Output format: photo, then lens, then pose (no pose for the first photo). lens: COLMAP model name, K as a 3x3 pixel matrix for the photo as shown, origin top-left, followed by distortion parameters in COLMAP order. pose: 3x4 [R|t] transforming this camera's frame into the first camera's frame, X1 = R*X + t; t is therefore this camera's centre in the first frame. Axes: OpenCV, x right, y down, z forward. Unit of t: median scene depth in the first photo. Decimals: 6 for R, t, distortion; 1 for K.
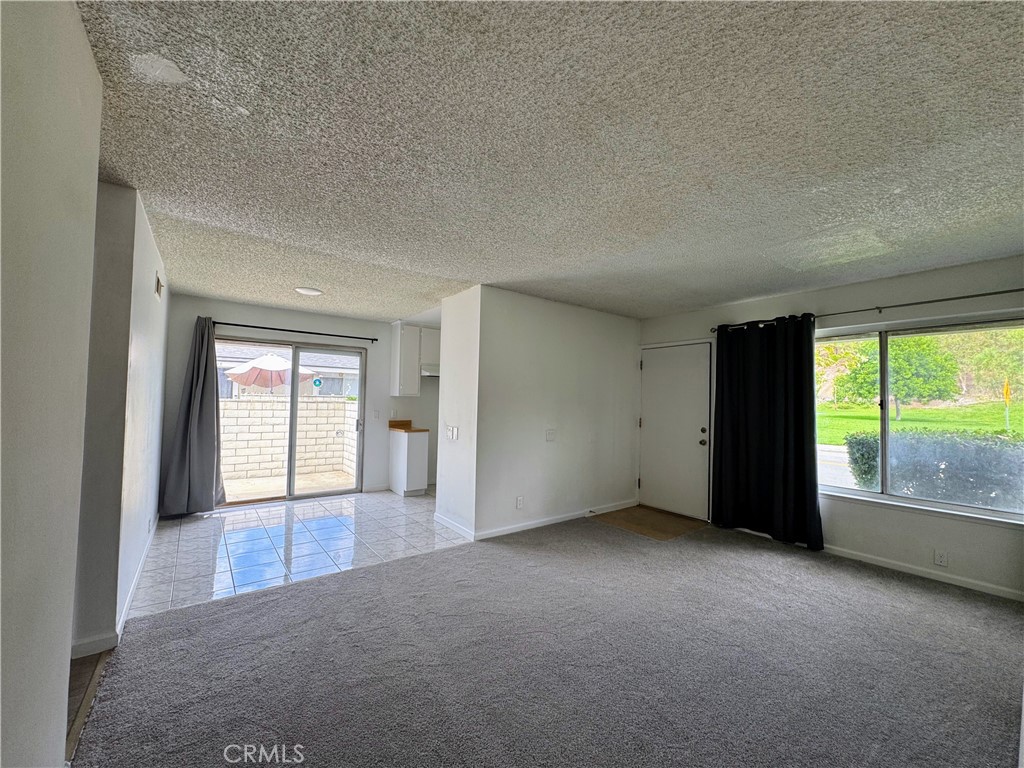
lens RADIAL K [[411.3, 0, 512.0], [0, 411.3, 384.0], [0, 0, 1]] dist [-0.002137, -0.000087]
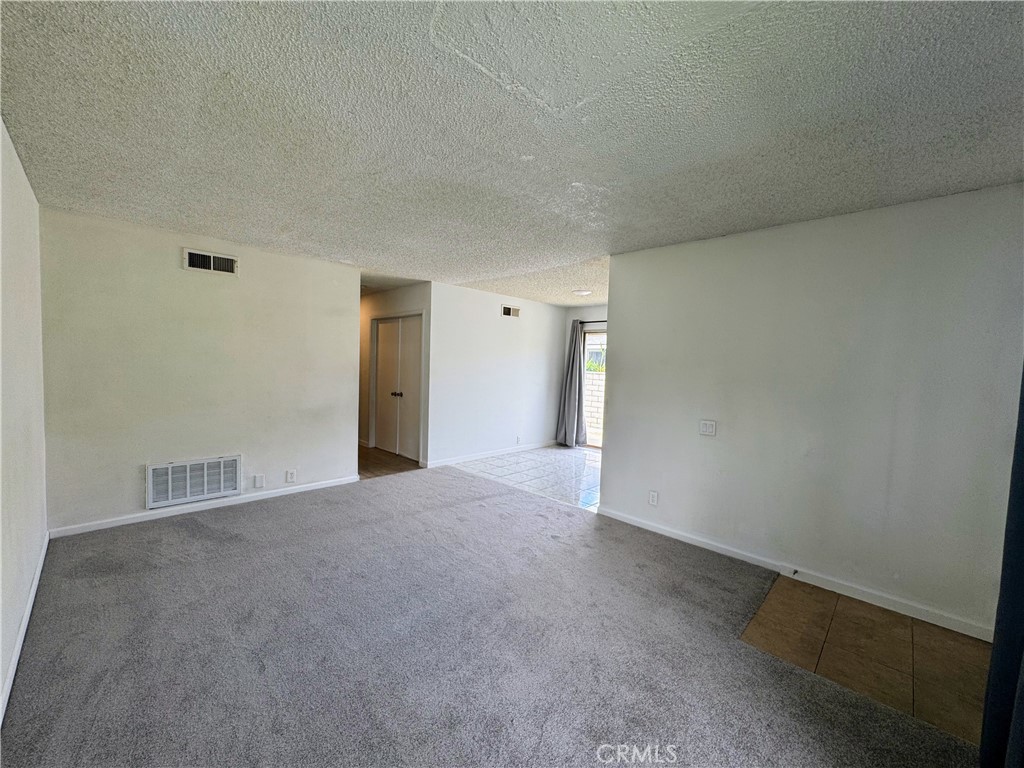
lens RADIAL K [[411.3, 0, 512.0], [0, 411.3, 384.0], [0, 0, 1]] dist [-0.002137, -0.000087]
pose [[0.136948, 0.033958, -0.989996, 0.790365], [0.012202, 0.999279, 0.035964, 0.018905], [0.990503, -0.017005, 0.136435, 0.585111]]
